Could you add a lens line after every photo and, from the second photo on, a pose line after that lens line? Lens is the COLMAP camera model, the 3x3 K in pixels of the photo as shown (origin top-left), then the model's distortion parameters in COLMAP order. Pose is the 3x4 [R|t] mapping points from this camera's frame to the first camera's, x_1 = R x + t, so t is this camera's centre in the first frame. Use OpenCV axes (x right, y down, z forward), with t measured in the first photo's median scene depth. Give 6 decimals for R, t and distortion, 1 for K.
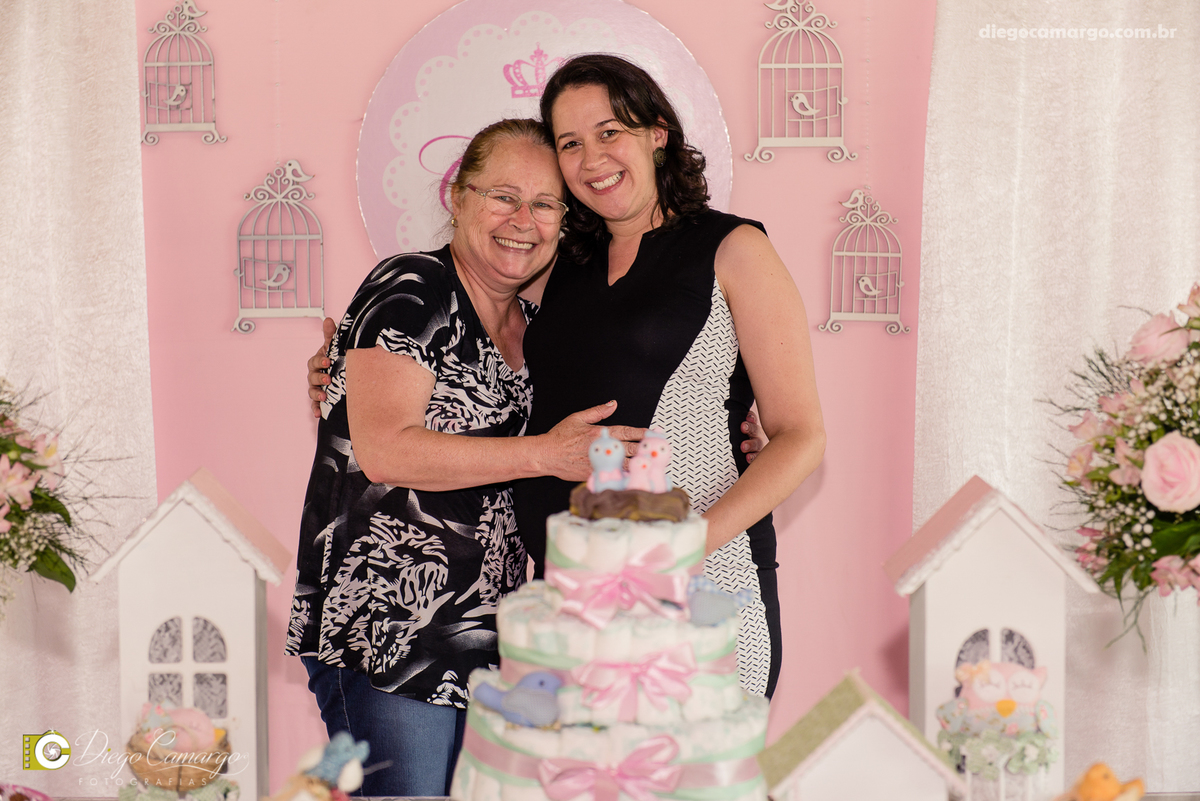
lens RADIAL K [[2312.2, 0, 598.2], [0, 2312.2, 397.1], [0, 0, 1]] dist [0.059966, -0.552260]
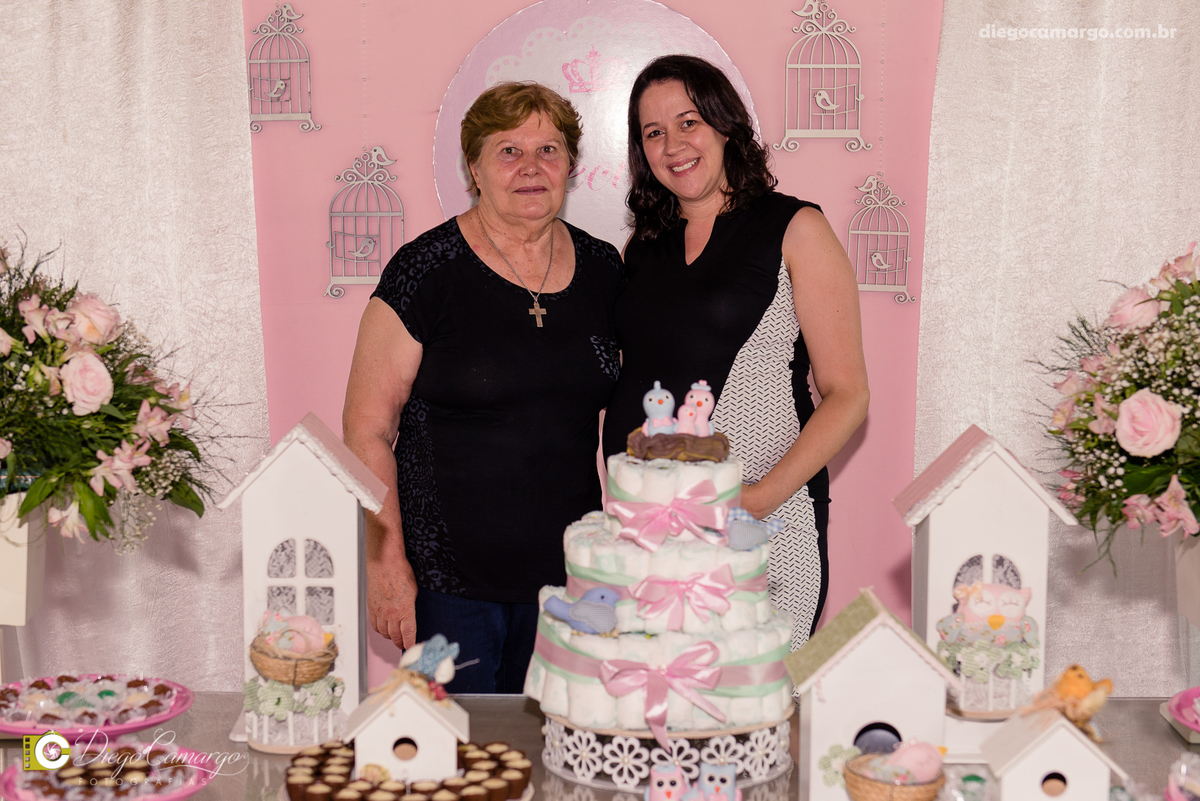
lens RADIAL K [[2064.7, 0, 601.1], [0, 2064.7, 480.5], [0, 0, 1]] dist [-0.021762, 0.082328]
pose [[0.999874, 0.009052, -0.013071, -0.011203], [-0.008261, 0.998203, 0.059357, 0.001792], [0.013585, -0.059242, 0.998151, -0.043992]]
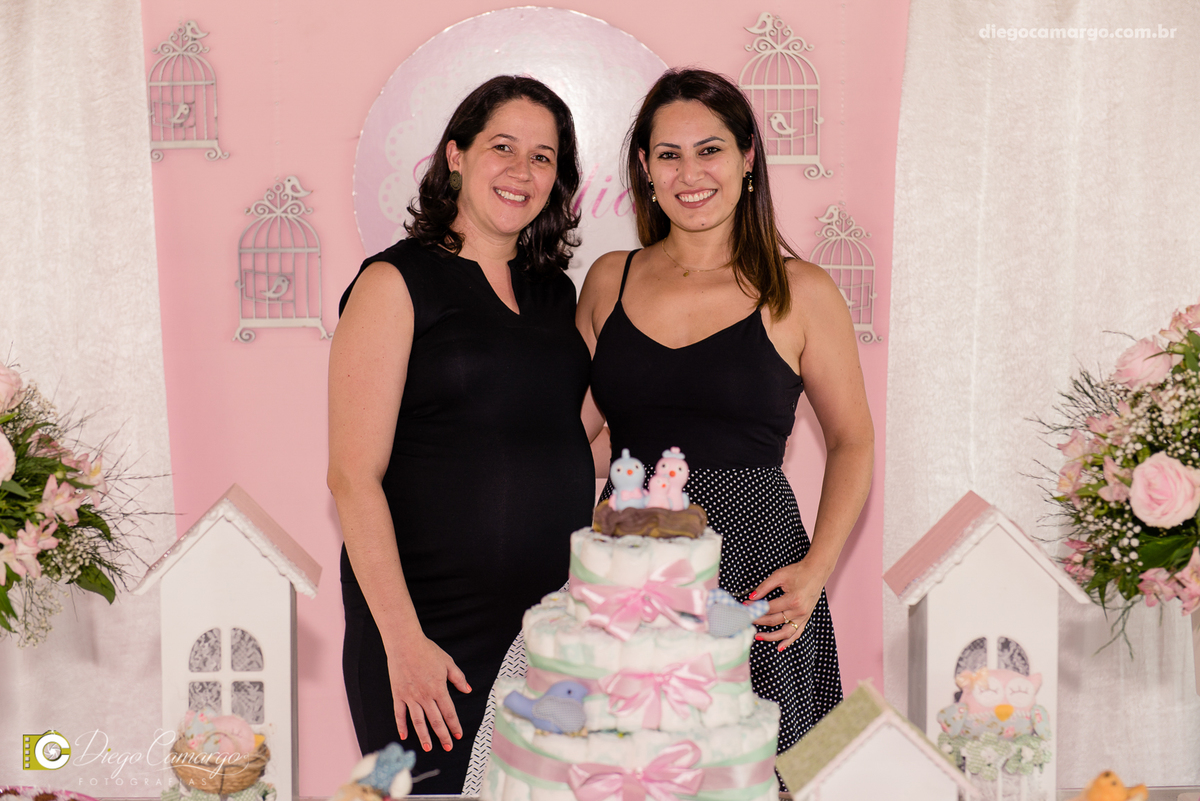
lens RADIAL K [[2243.8, 0, 600.0], [0, 2243.8, 400.5], [0, 0, 1]] dist [0.041570, -0.411677]
pose [[0.999601, -0.000902, 0.028243, -0.036896], [0.000641, 0.999957, 0.009244, -0.017905], [-0.028250, -0.009222, 0.999558, -0.023557]]
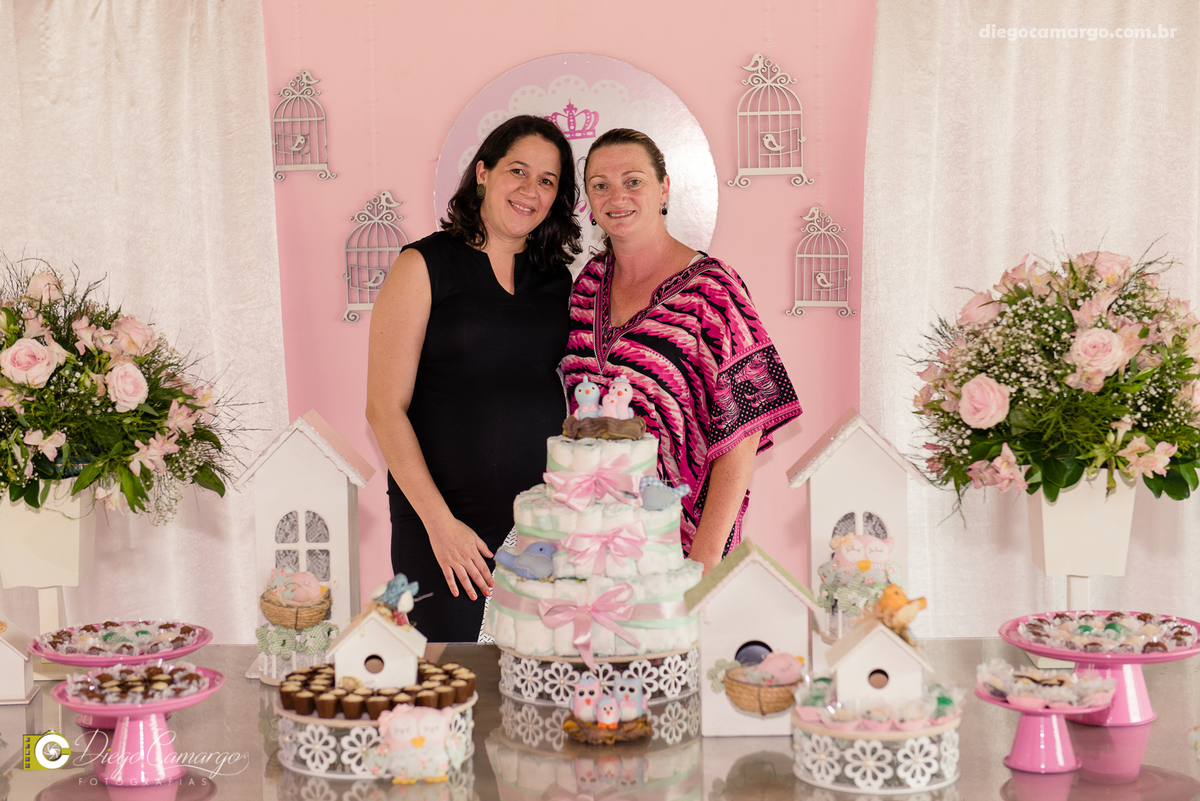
lens RADIAL K [[2034.9, 0, 598.2], [0, 2034.9, 396.0], [0, 0, 1]] dist [0.048065, -0.150640]
pose [[0.998997, -0.011160, -0.043363, 0.064150], [0.011267, 0.999934, 0.002215, 0.022853], [0.043335, -0.002701, 0.999057, -0.264886]]
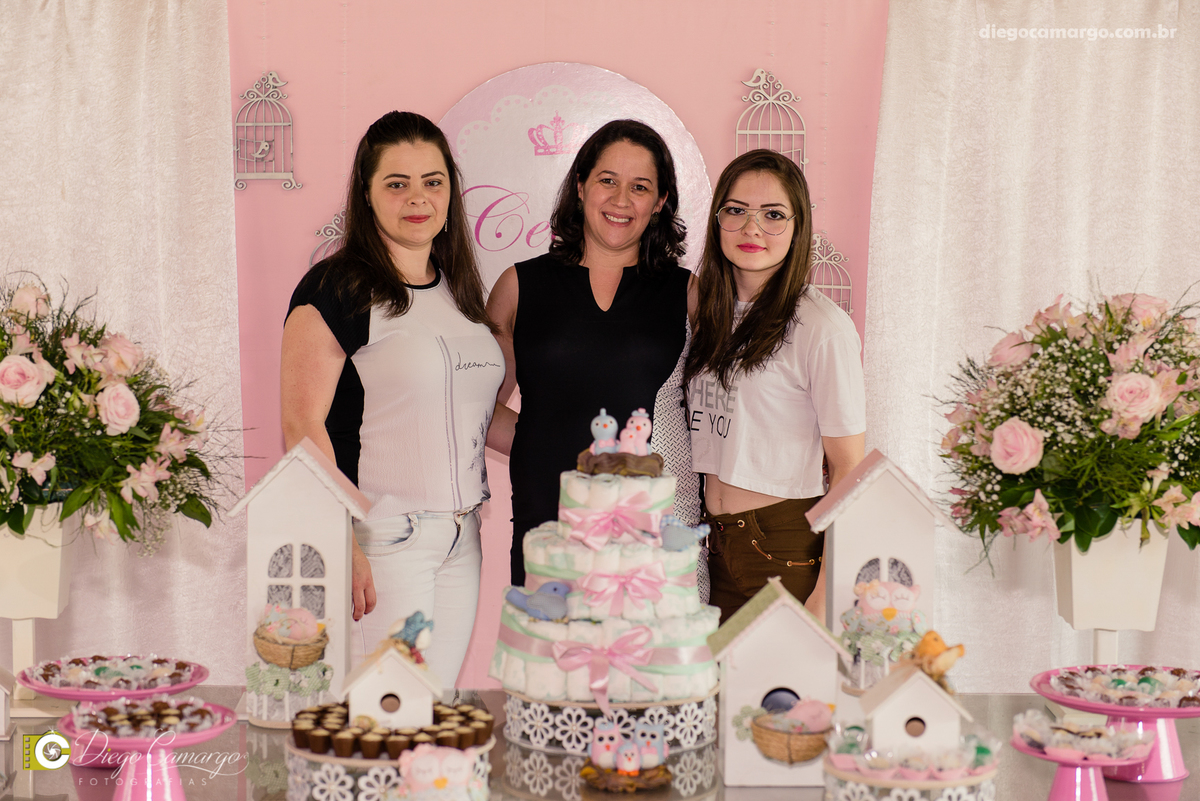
lens RADIAL K [[2312.2, 0, 598.2], [0, 2312.2, 397.1], [0, 0, 1]] dist [0.059966, -0.552260]
pose [[0.999903, 0.013128, -0.004705, 0.006182], [-0.013188, 0.999828, -0.013053, 0.023934], [0.004533, 0.013114, 0.999904, -0.374410]]
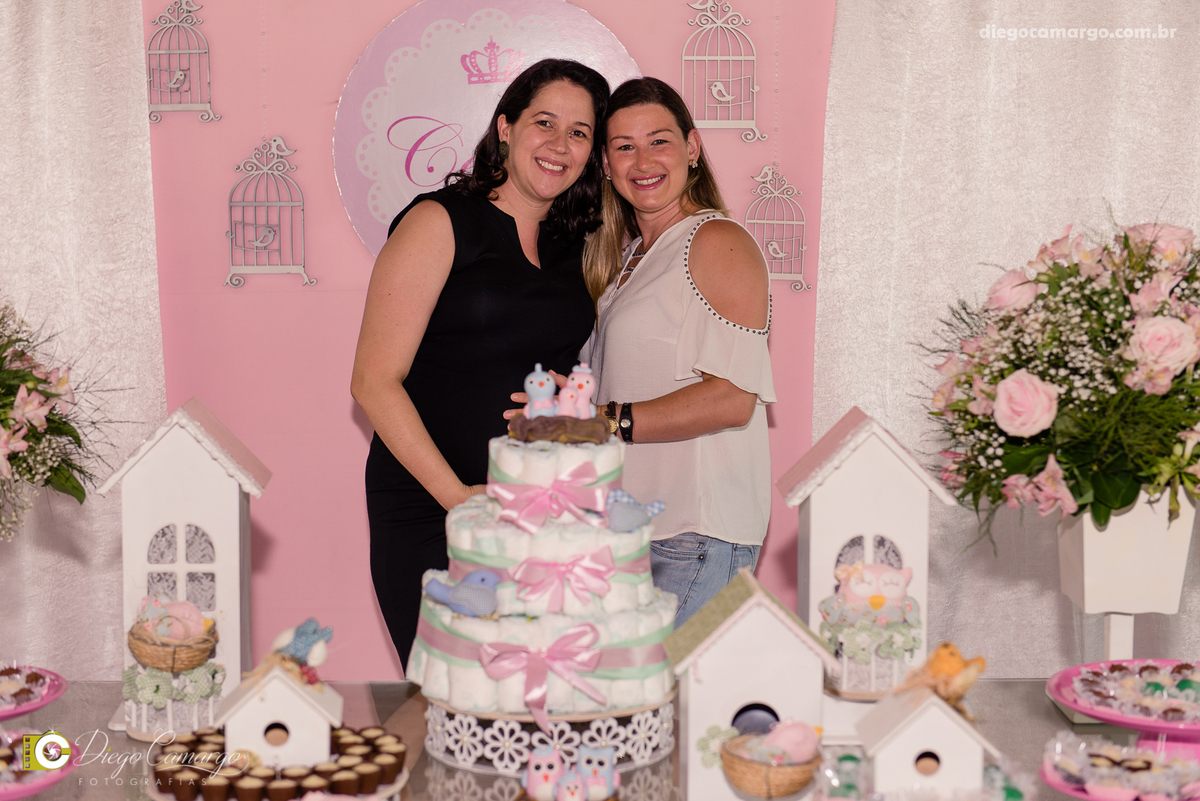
lens RADIAL K [[2034.9, 0, 598.2], [0, 2034.9, 396.0], [0, 0, 1]] dist [0.048065, -0.150640]
pose [[0.999770, 0.004468, 0.020970, 0.011260], [-0.004901, 0.999775, 0.020635, 0.008121], [-0.020873, -0.020733, 0.999567, -0.031686]]
